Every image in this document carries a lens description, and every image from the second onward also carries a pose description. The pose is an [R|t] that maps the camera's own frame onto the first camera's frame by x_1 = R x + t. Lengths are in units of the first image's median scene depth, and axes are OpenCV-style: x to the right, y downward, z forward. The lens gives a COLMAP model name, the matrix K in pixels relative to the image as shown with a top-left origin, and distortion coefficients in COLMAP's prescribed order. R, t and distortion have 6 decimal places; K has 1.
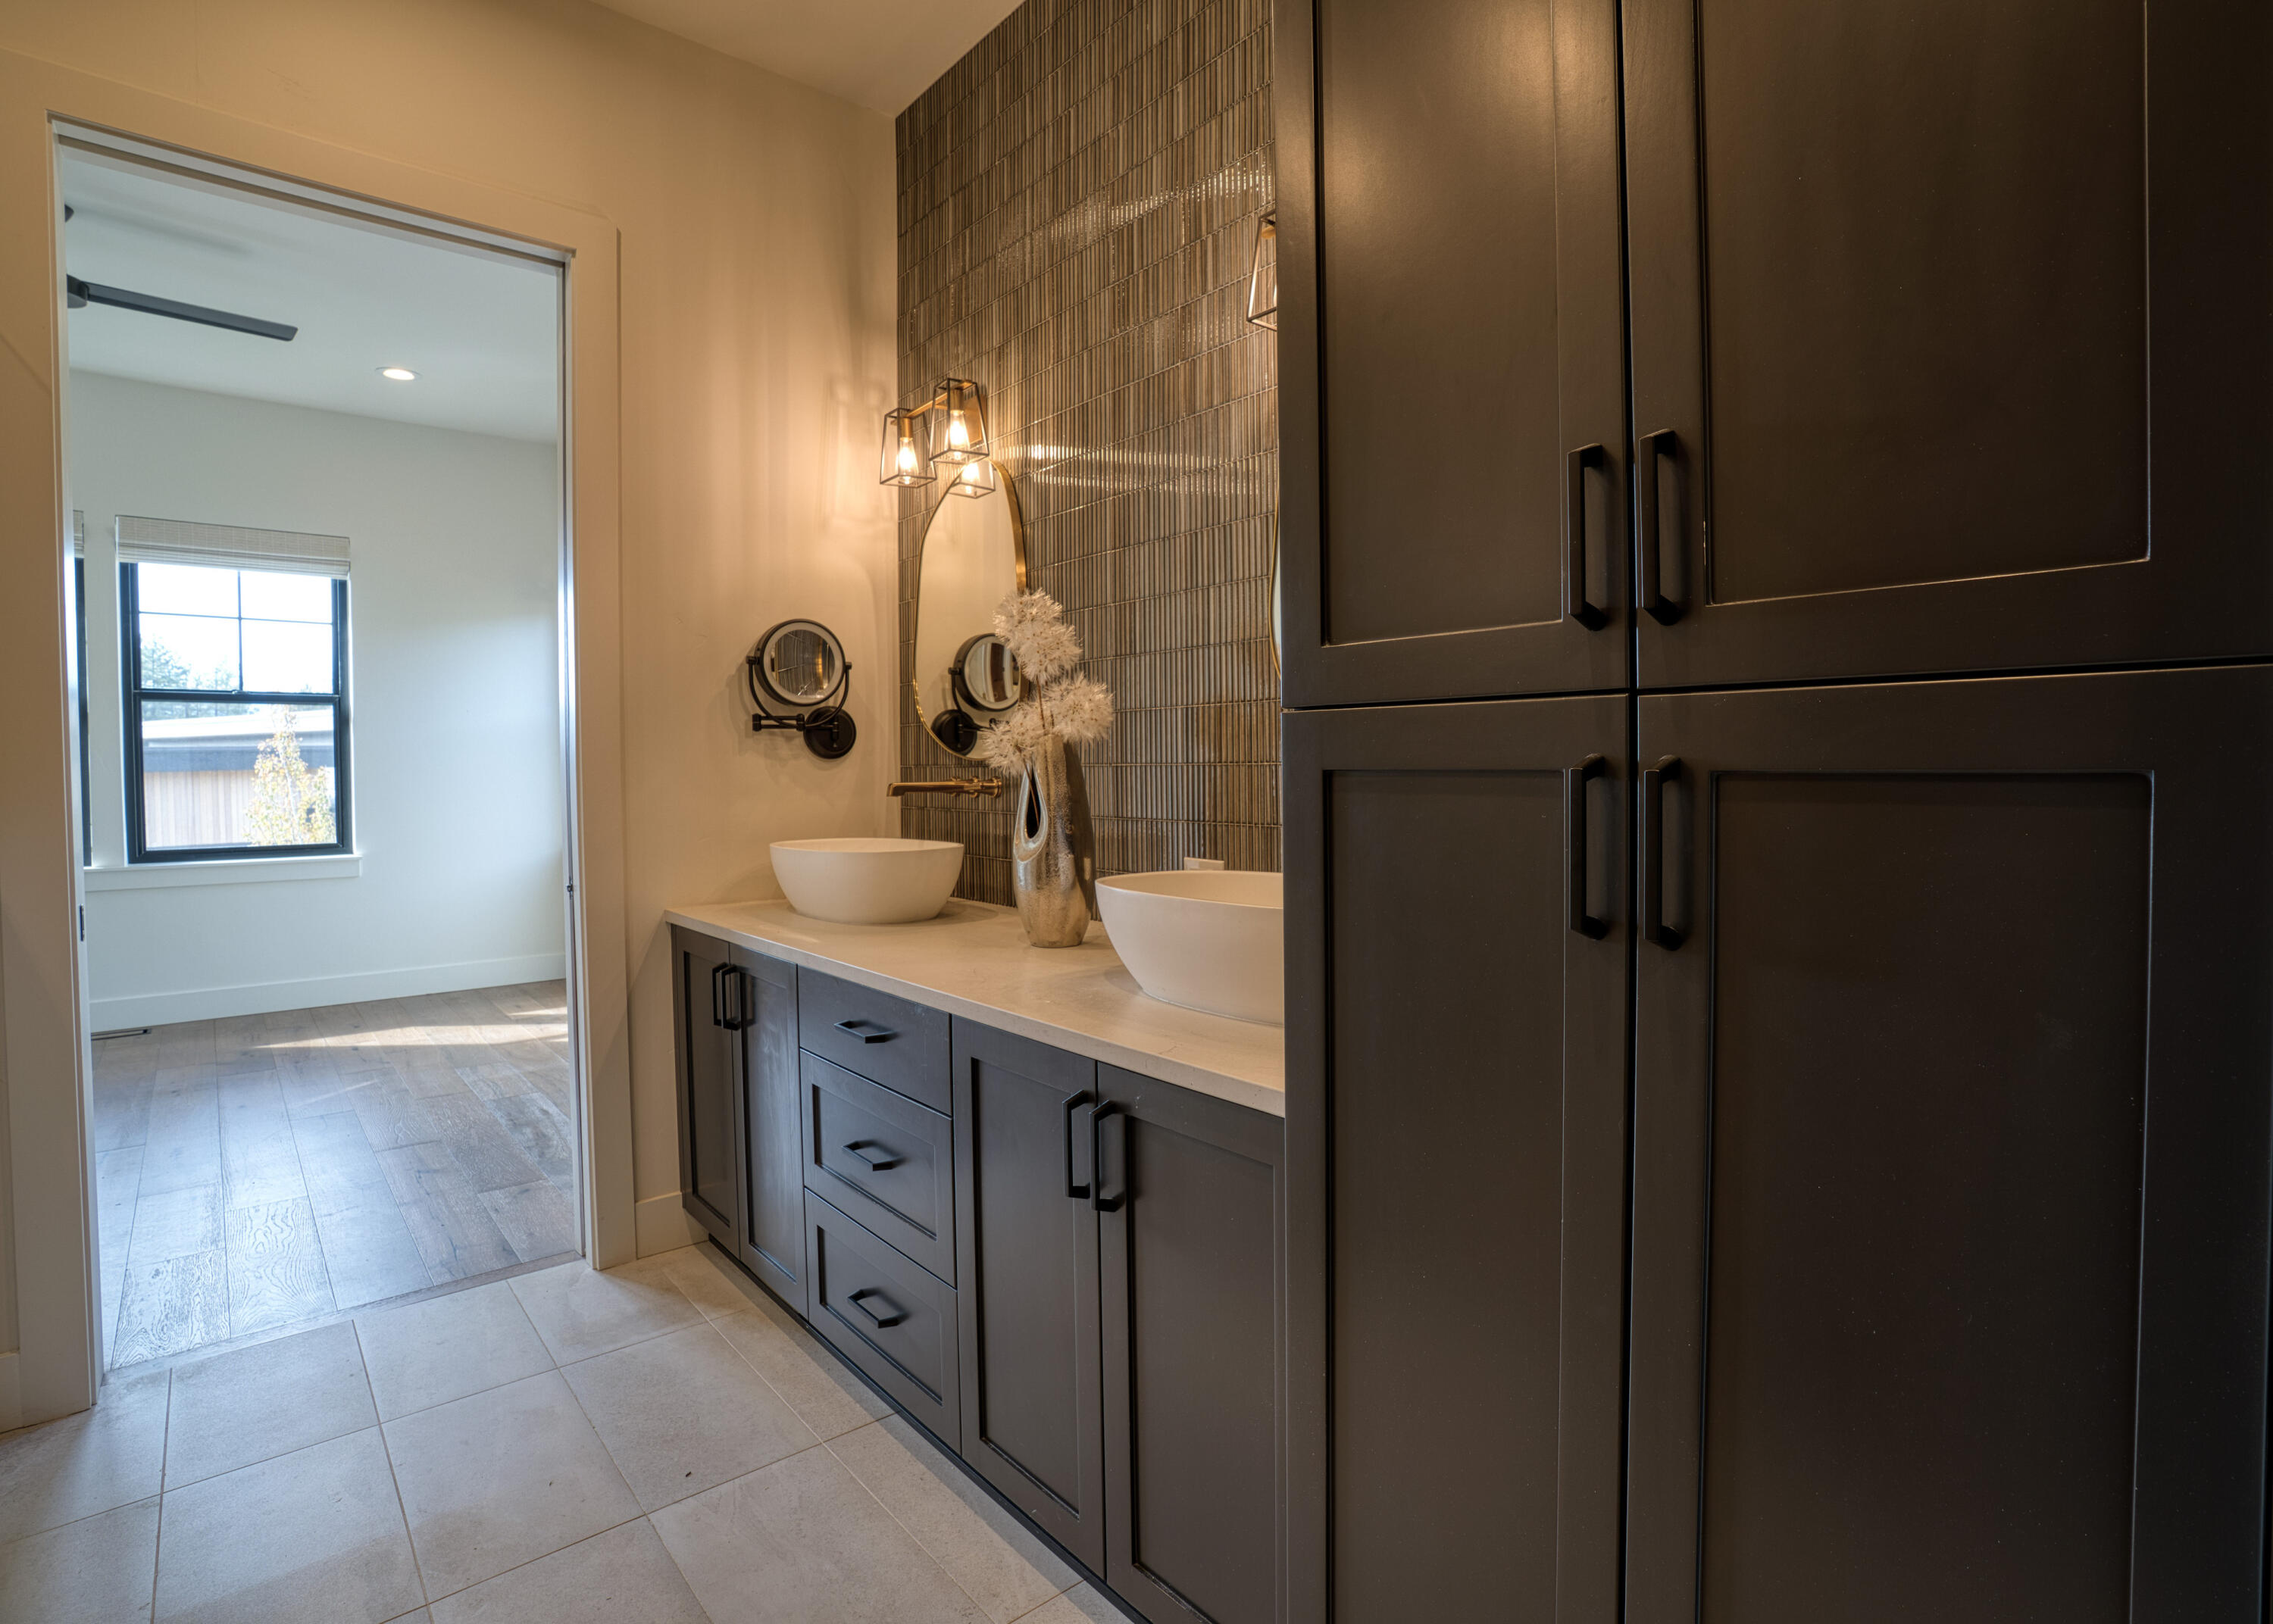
lens RADIAL K [[1087.4, 0, 1136.5], [0, 1087.4, 812.0], [0, 0, 1]] dist [-0.002481, -0.000172]
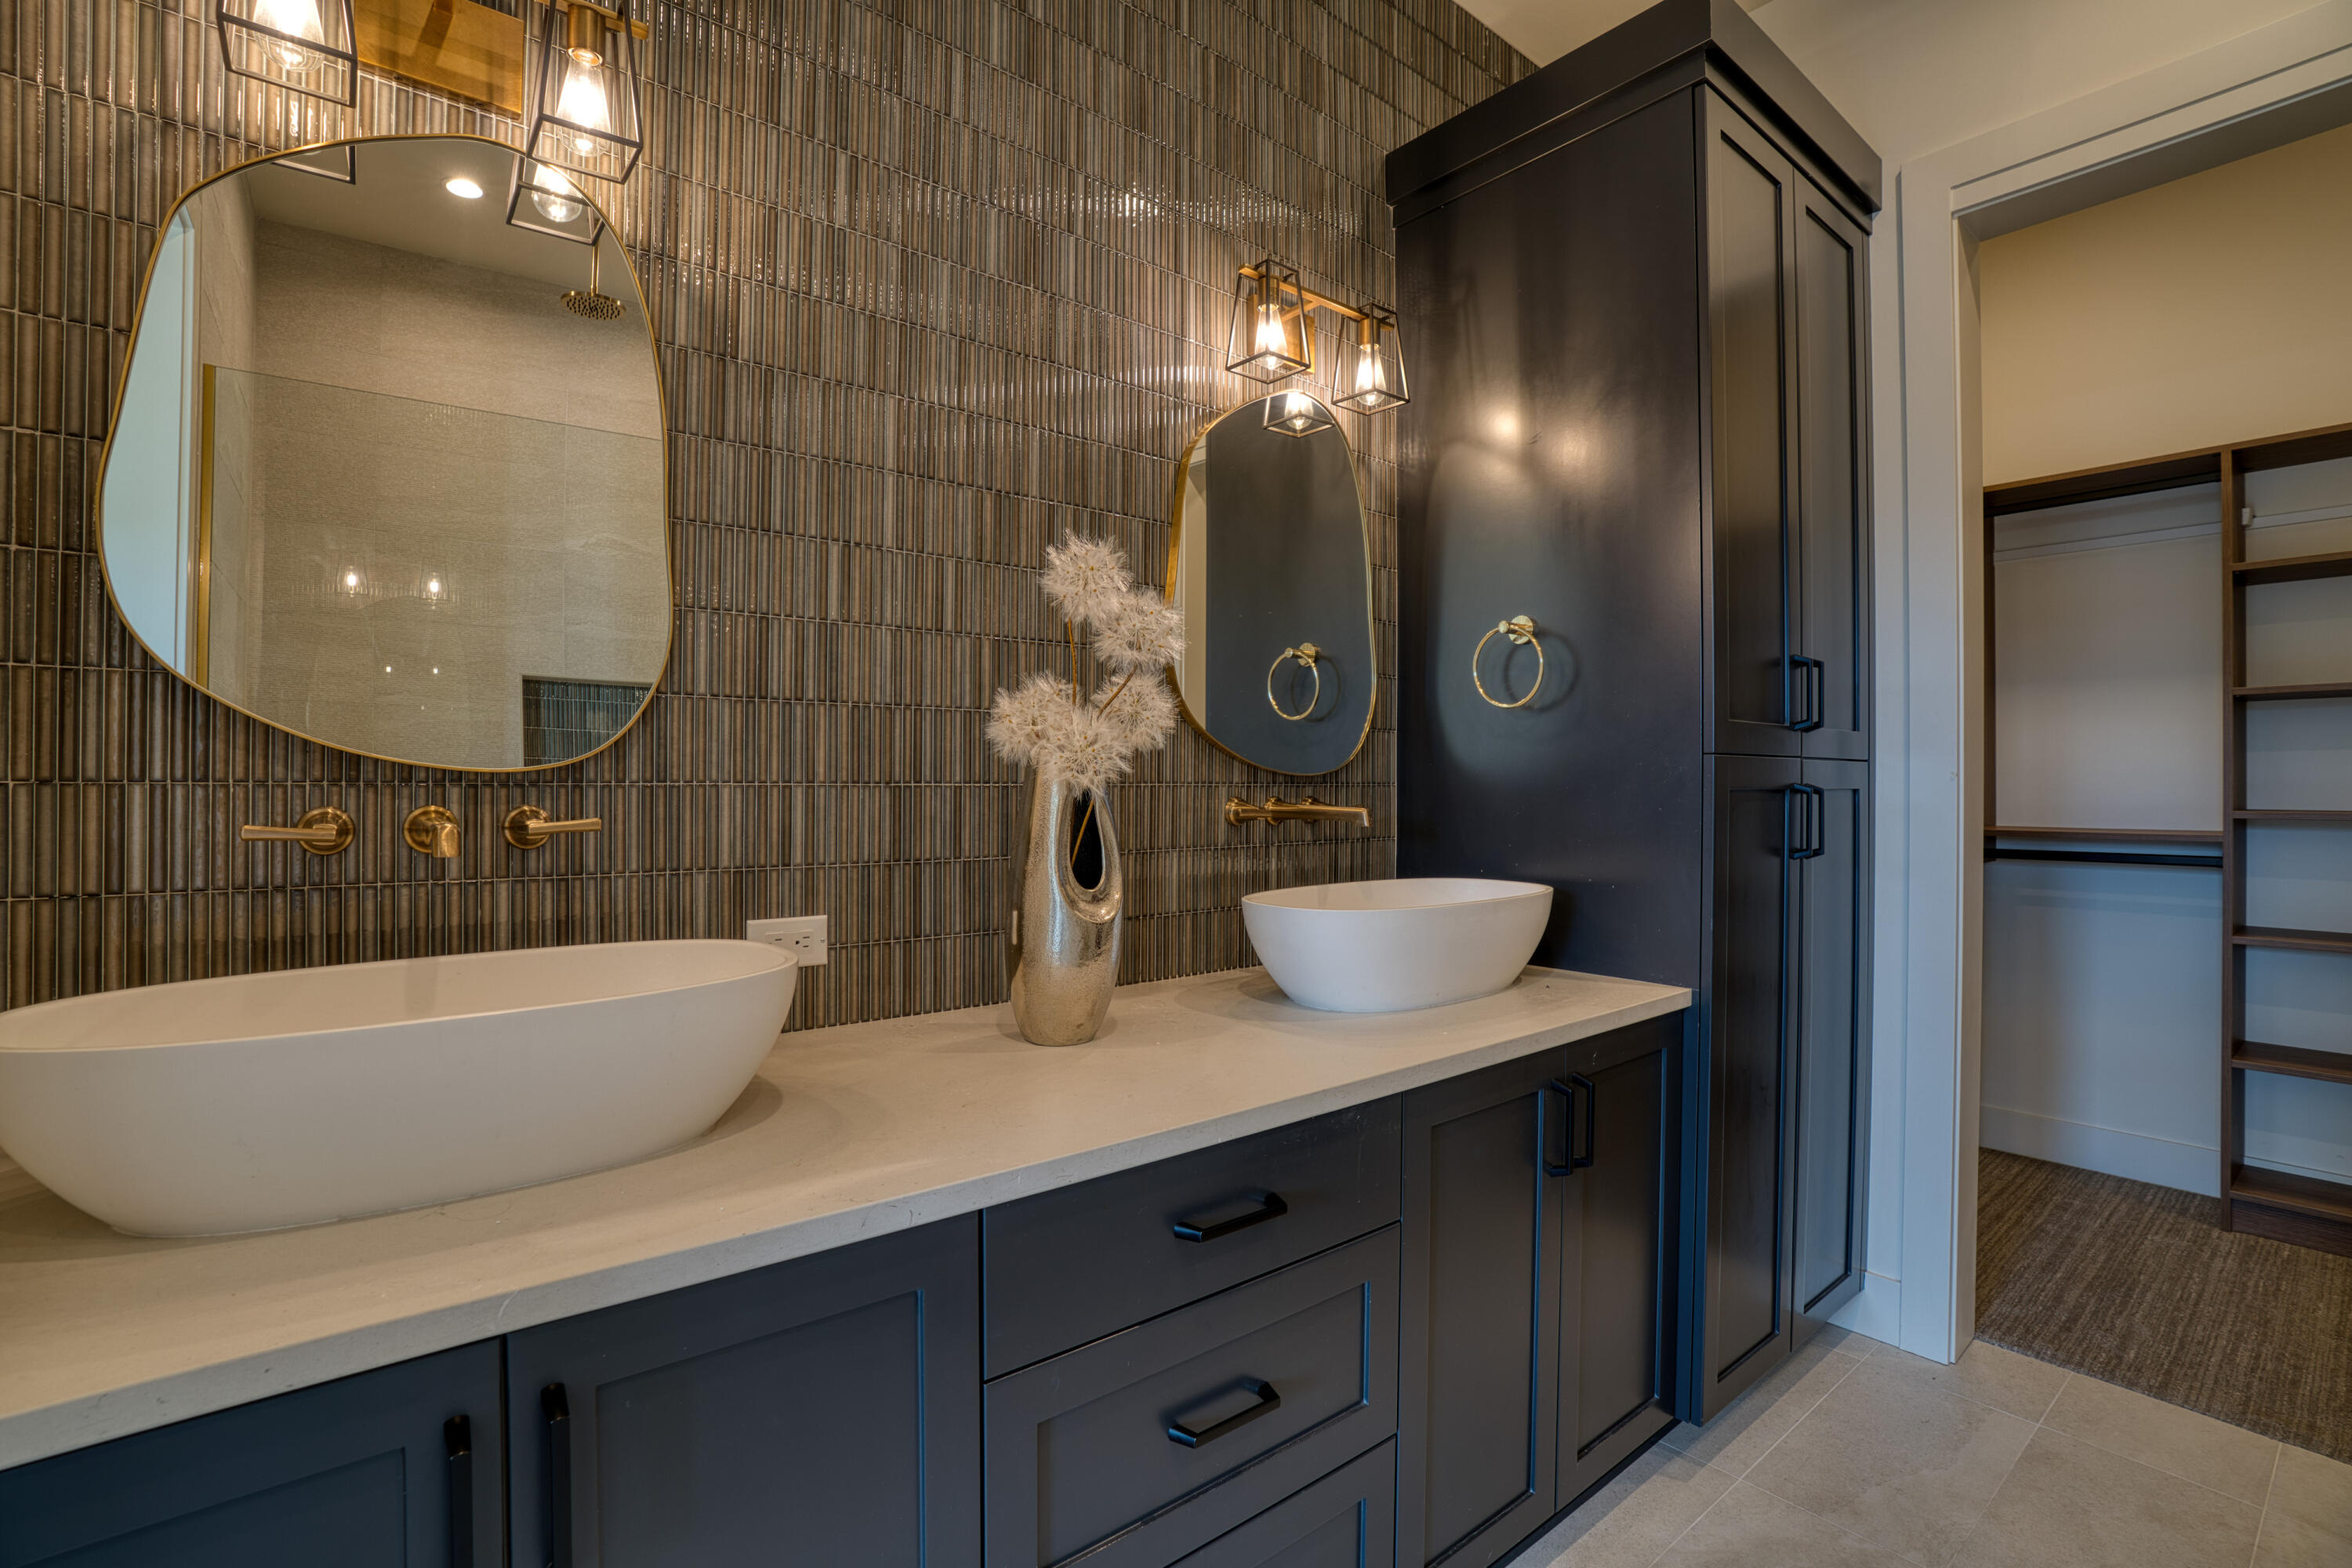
lens RADIAL K [[1087.2, 0, 1176.0], [0, 1087.2, 784.0], [0, 0, 1]] dist [0.002209, 0.000399]
pose [[0.051344, 0.009778, 0.998633, -1.054989], [0.047211, 0.998810, -0.012207, -0.040517], [-0.997564, 0.047774, 0.050821, 1.207278]]
